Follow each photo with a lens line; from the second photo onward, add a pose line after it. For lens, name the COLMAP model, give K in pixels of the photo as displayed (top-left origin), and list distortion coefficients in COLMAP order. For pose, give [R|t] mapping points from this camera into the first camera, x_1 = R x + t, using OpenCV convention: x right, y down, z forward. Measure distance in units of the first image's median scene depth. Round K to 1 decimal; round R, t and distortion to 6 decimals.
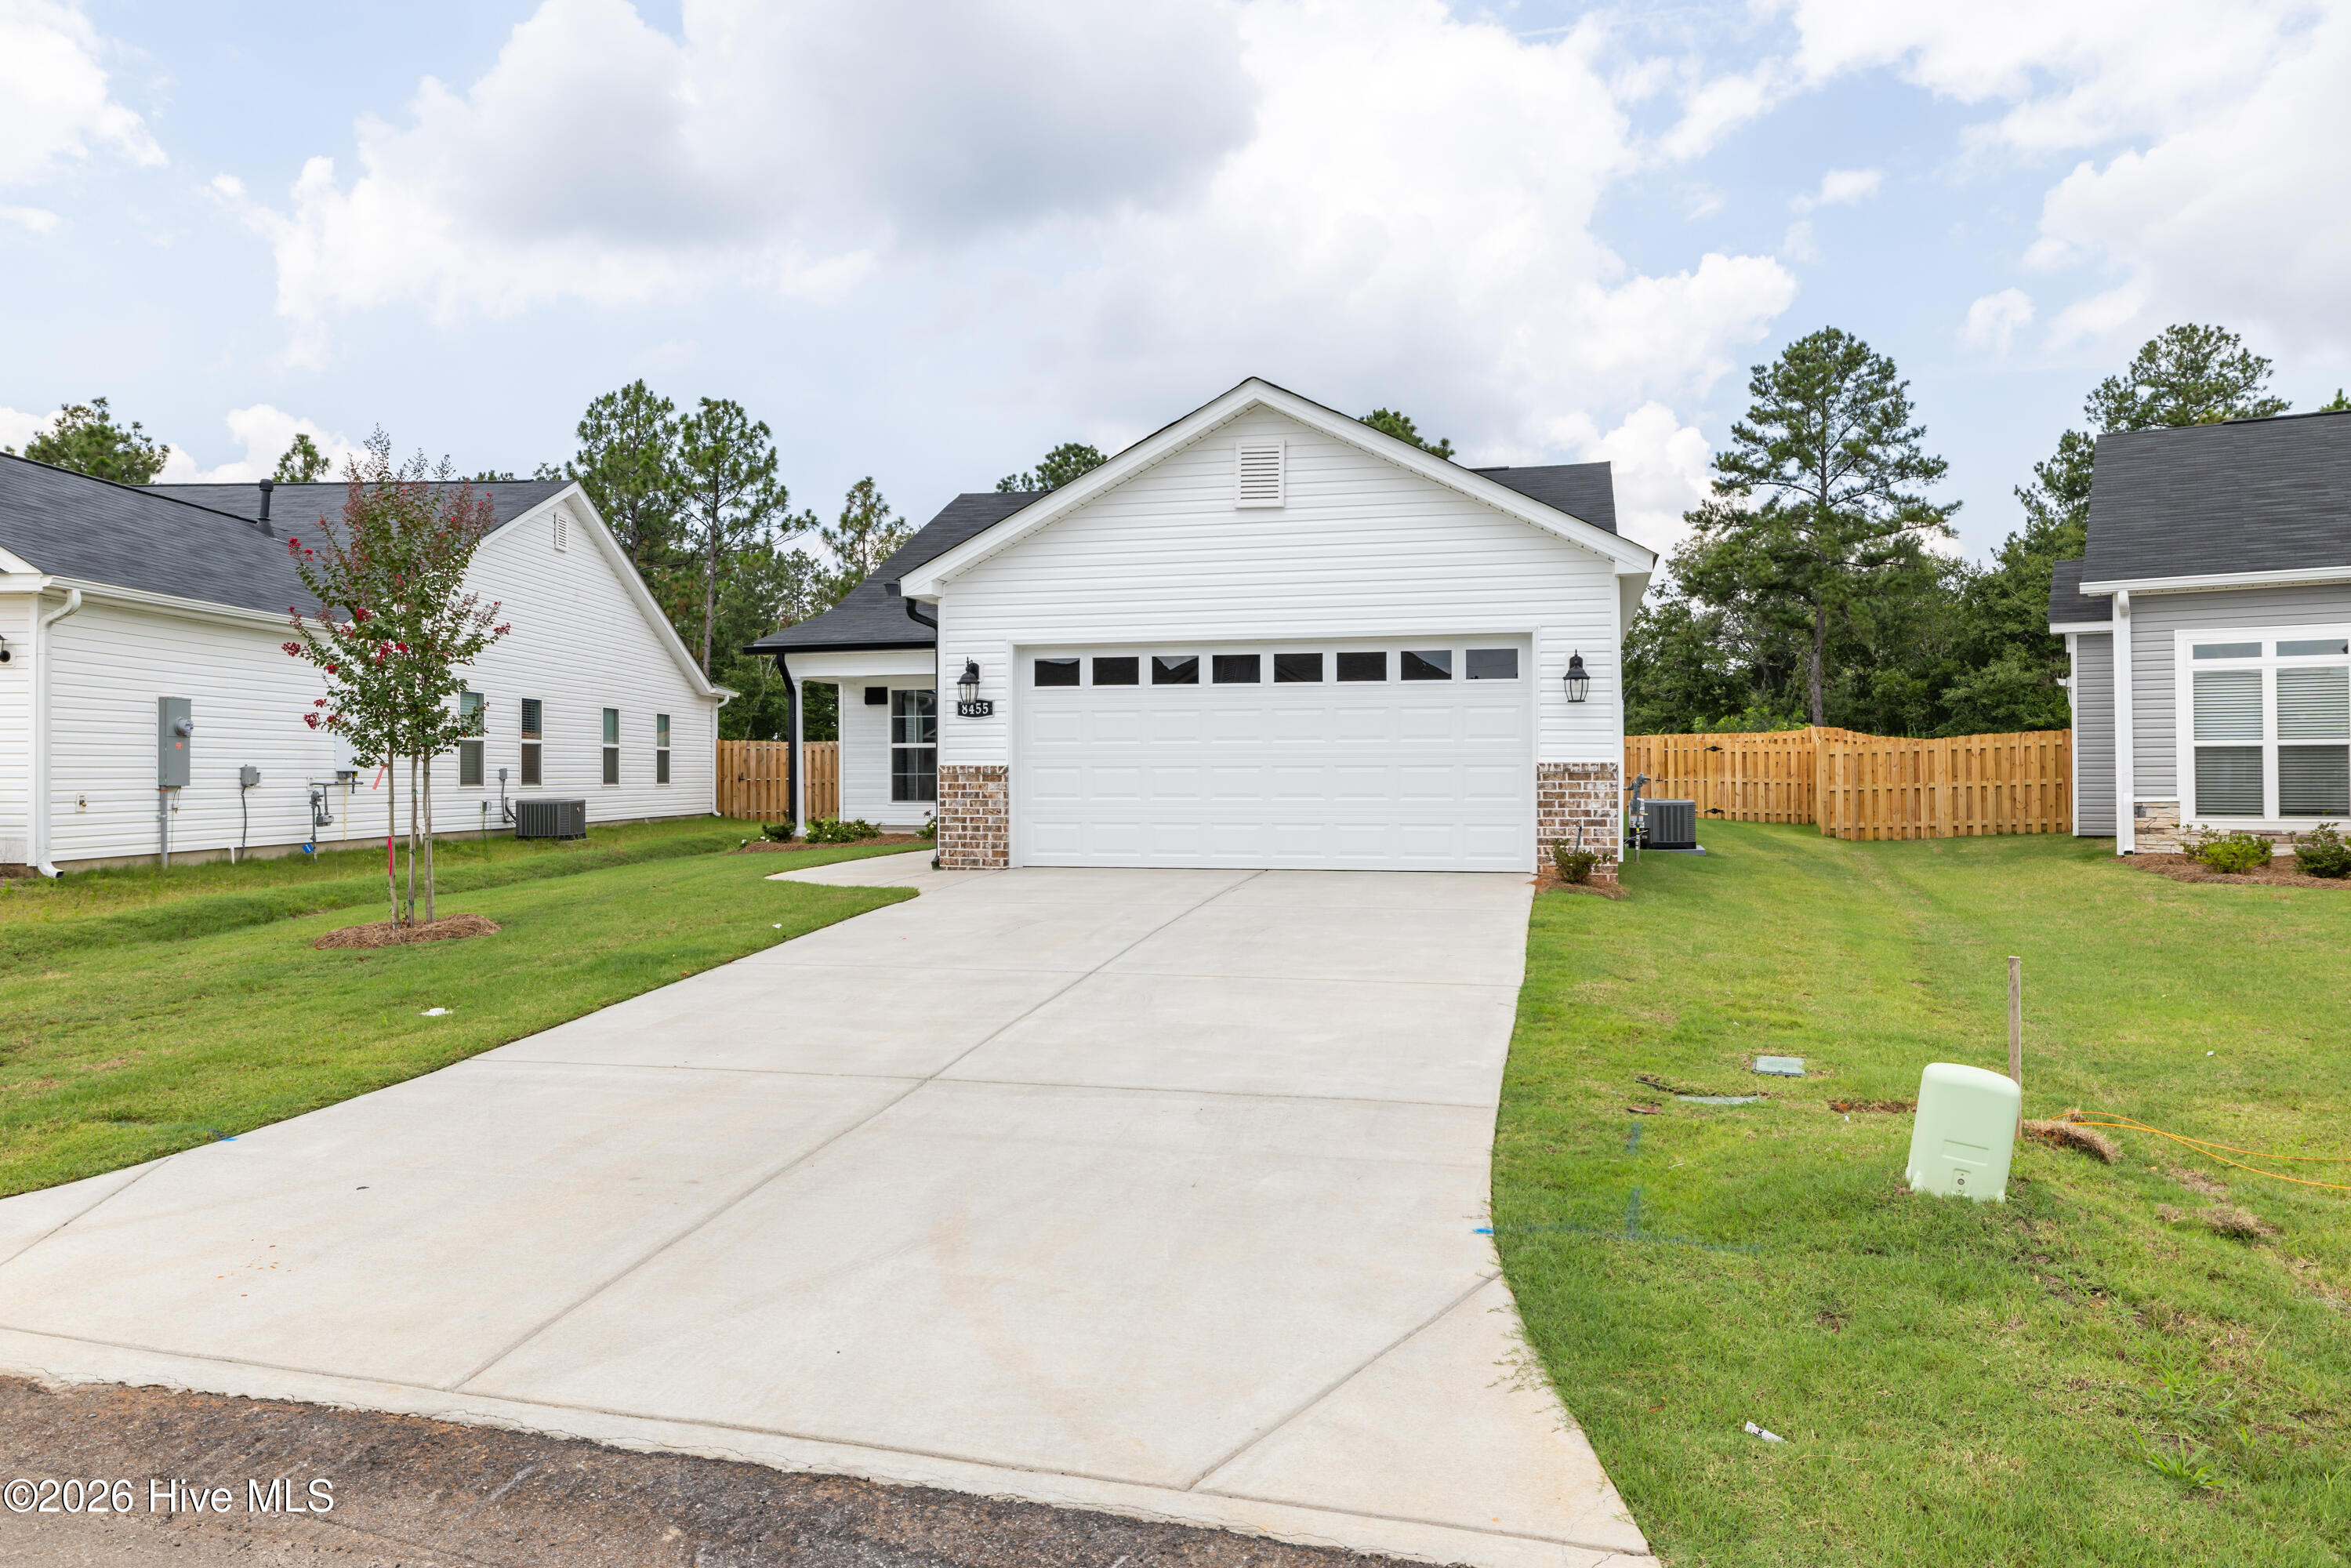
lens RADIAL K [[1619.7, 0, 1172.2], [0, 1619.7, 757.6], [0, 0, 1]] dist [0.021128, -0.031727]
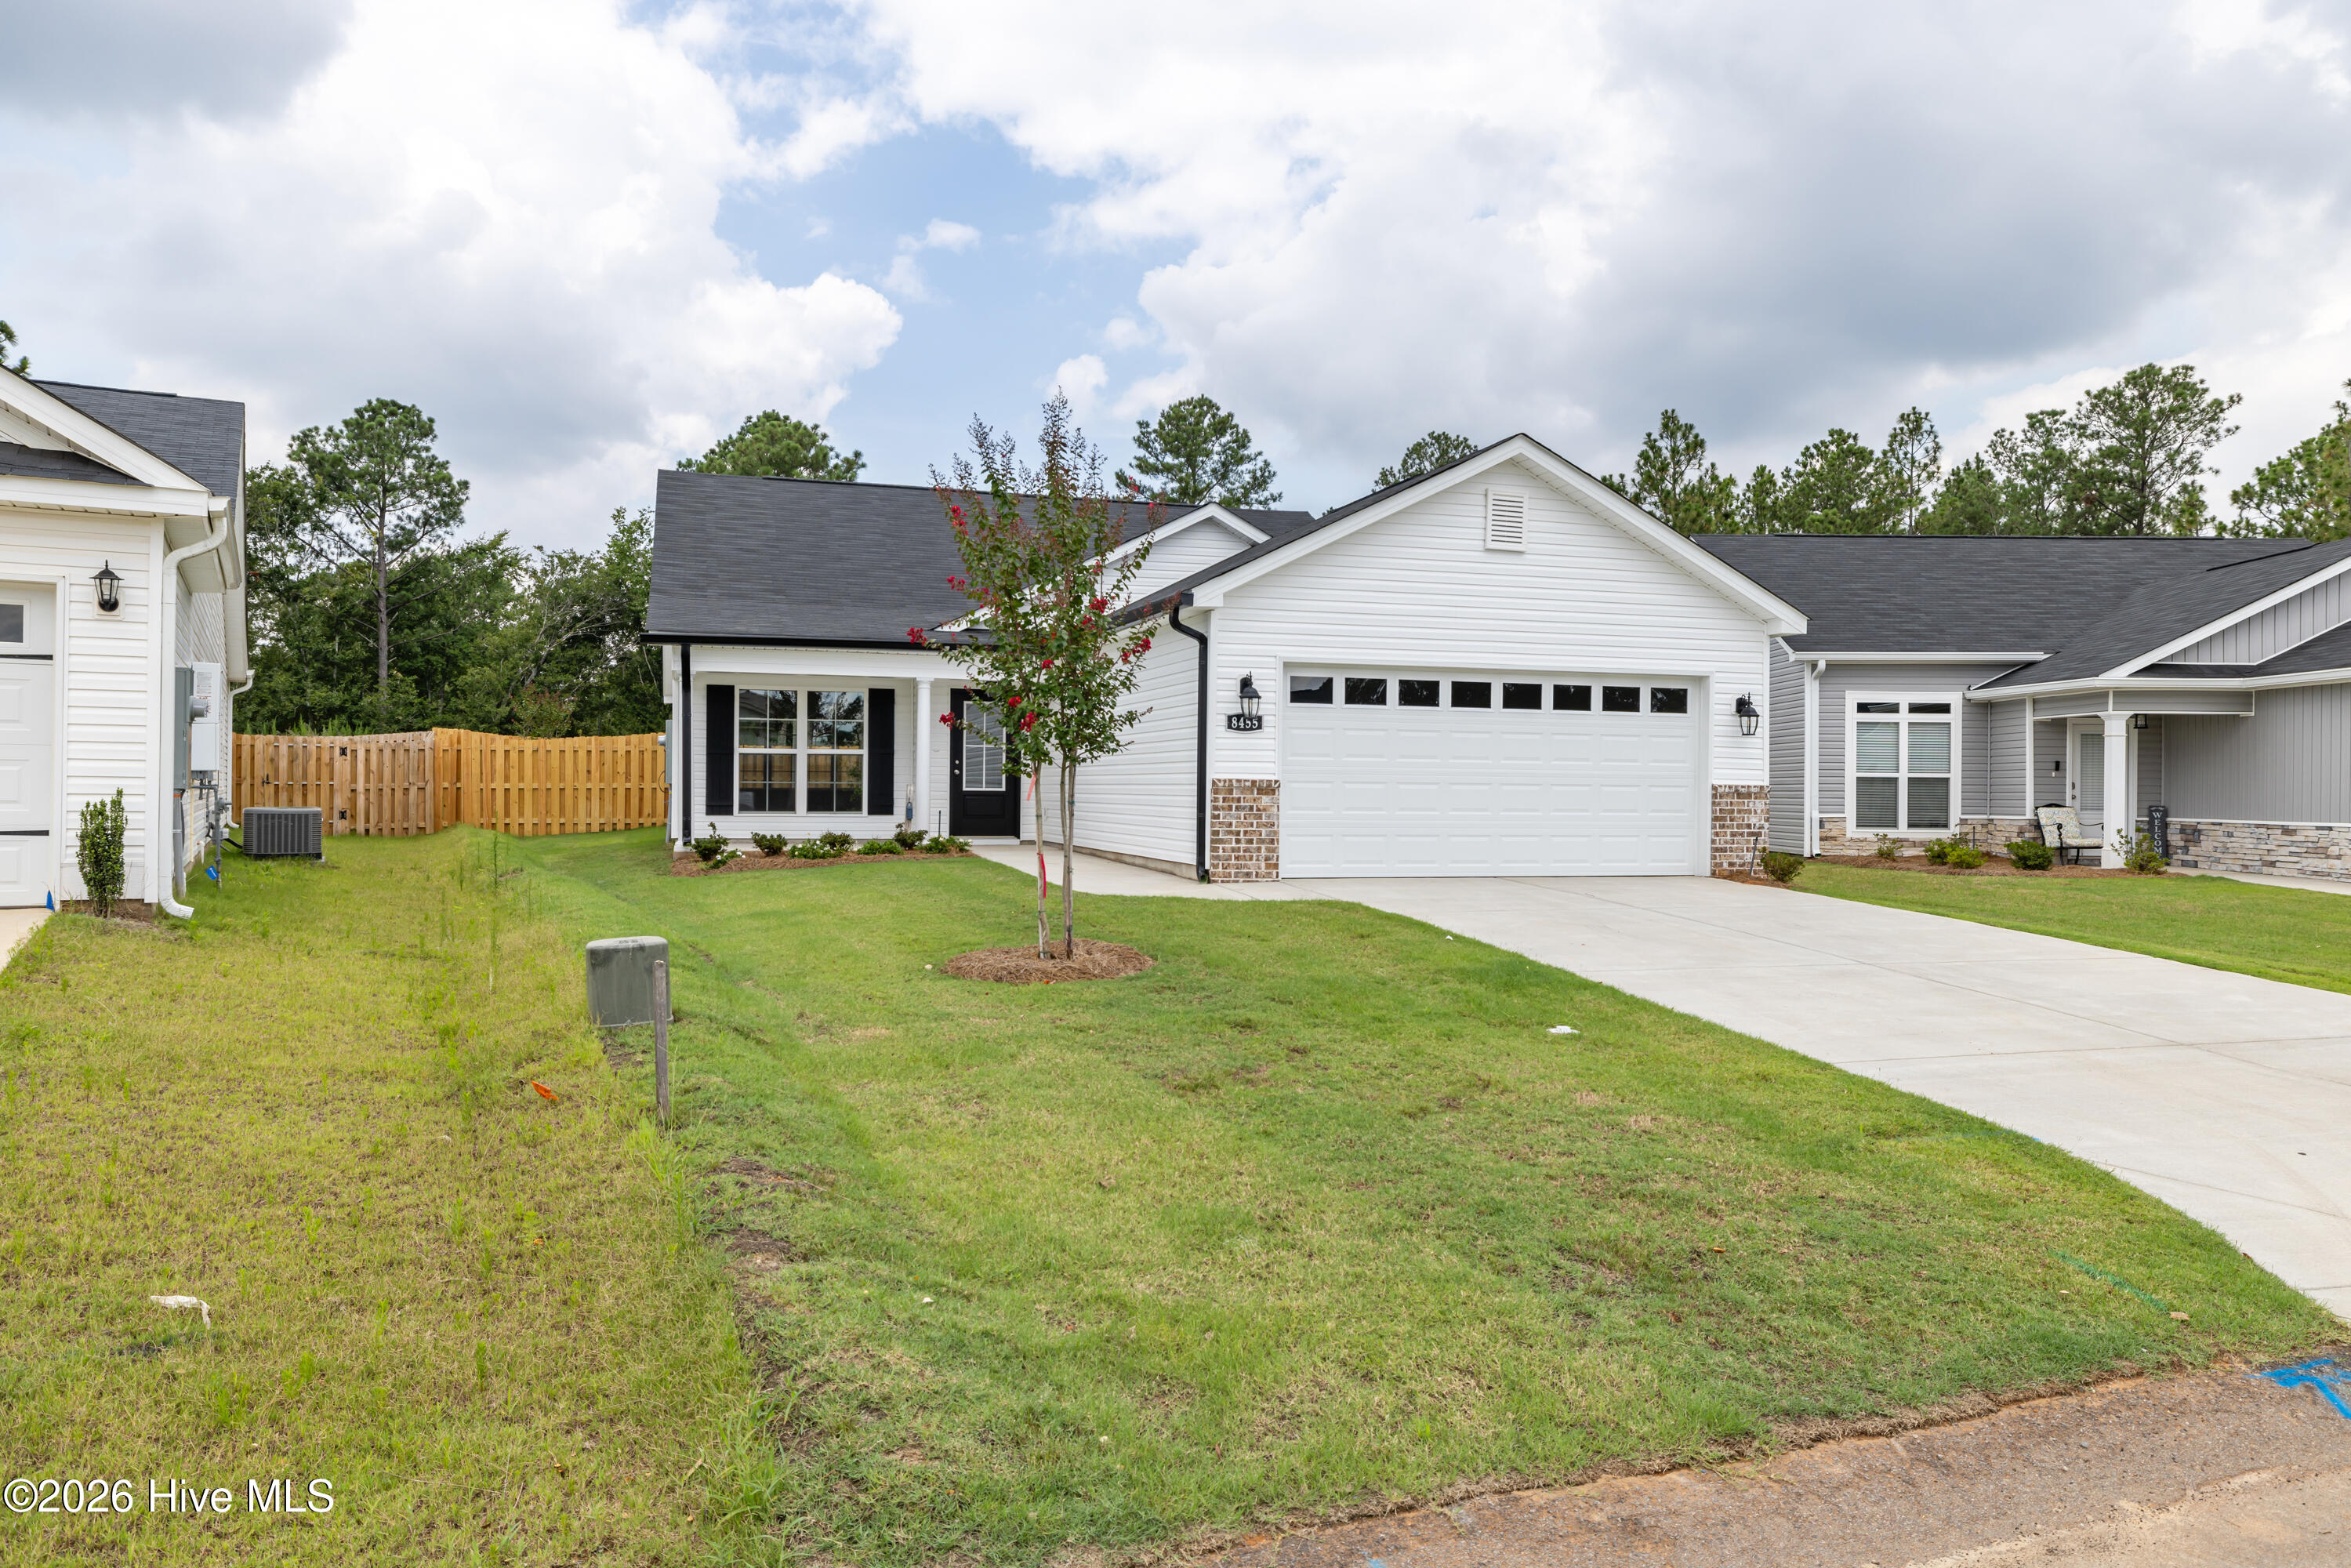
lens RADIAL K [[1604.0, 0, 1184.9], [0, 1604.0, 779.2], [0, 0, 1]] dist [0.020372, -0.031571]
pose [[0.855021, 0.014787, 0.518382, -0.538756], [-0.018388, 0.999829, 0.001809, 0.003112], [-0.518267, -0.011078, 0.855147, 0.132537]]
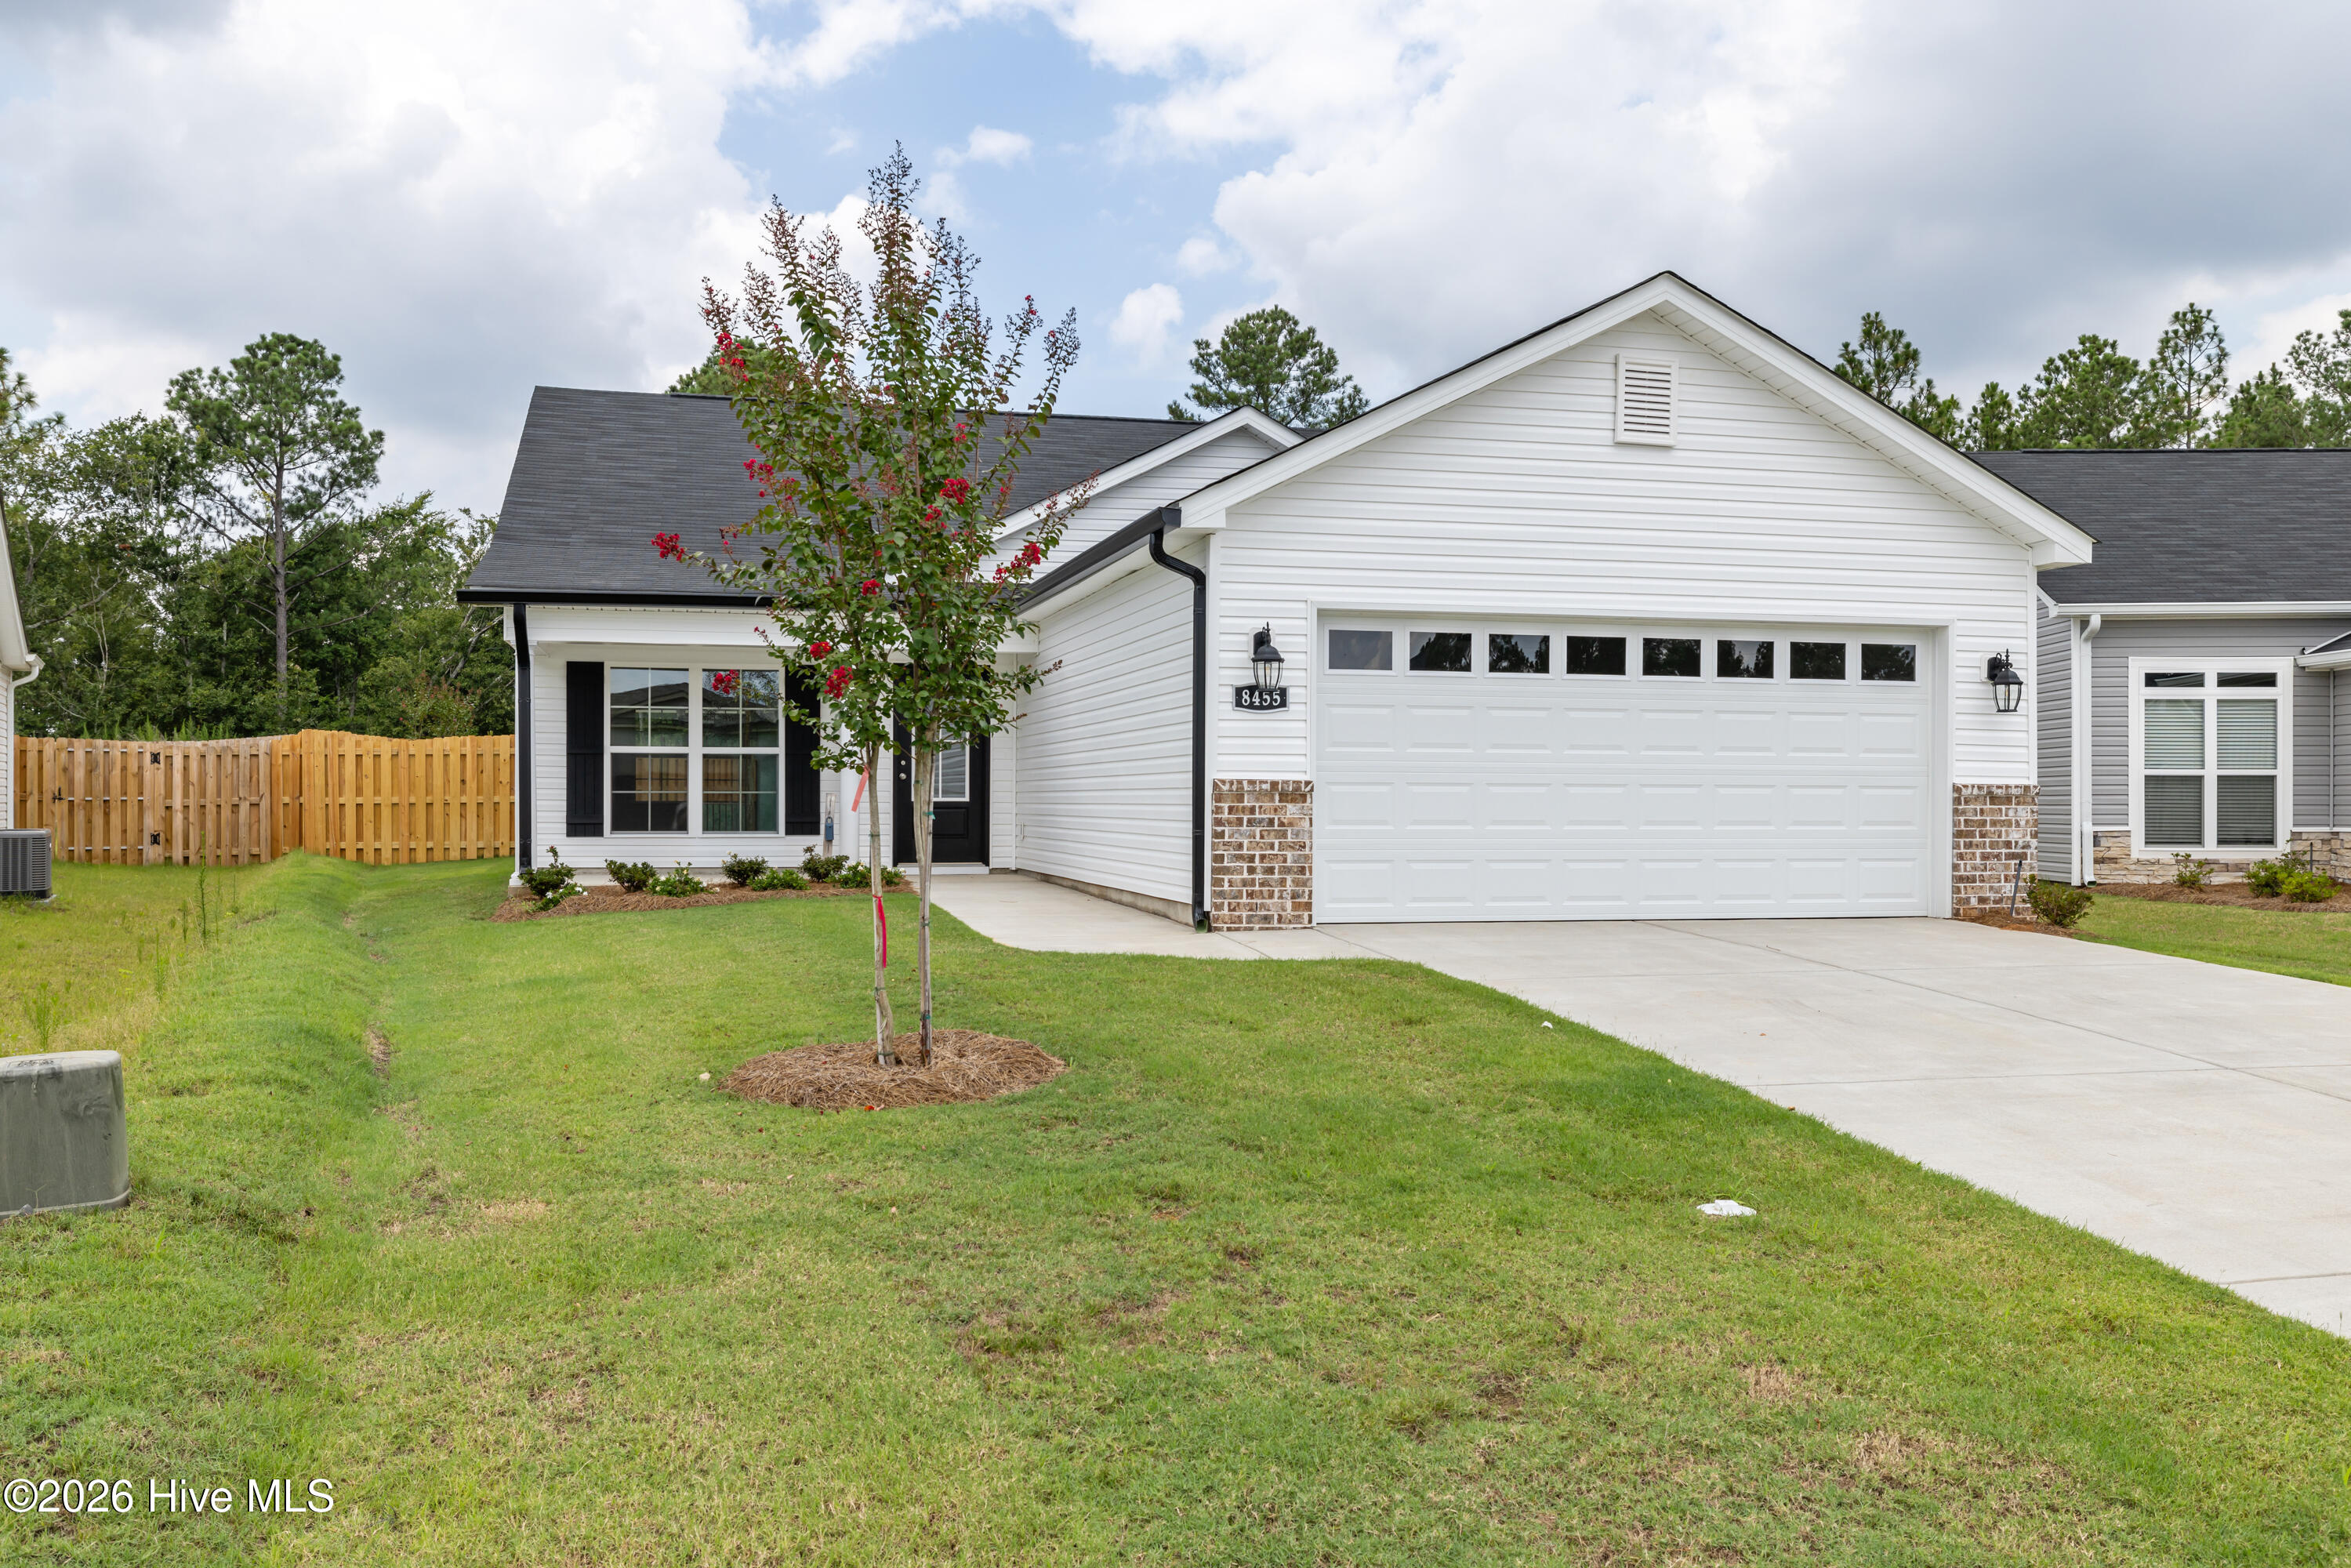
lens RADIAL K [[1924.3, 0, 1168.9], [0, 1924.3, 792.2], [0, 0, 1]] dist [0.003534, -0.017104]
pose [[0.883335, 0.008428, 0.468667, -0.434758], [-0.011383, 0.999929, 0.003472, 0.006218], [-0.468605, -0.008401, 0.883368, 0.234748]]
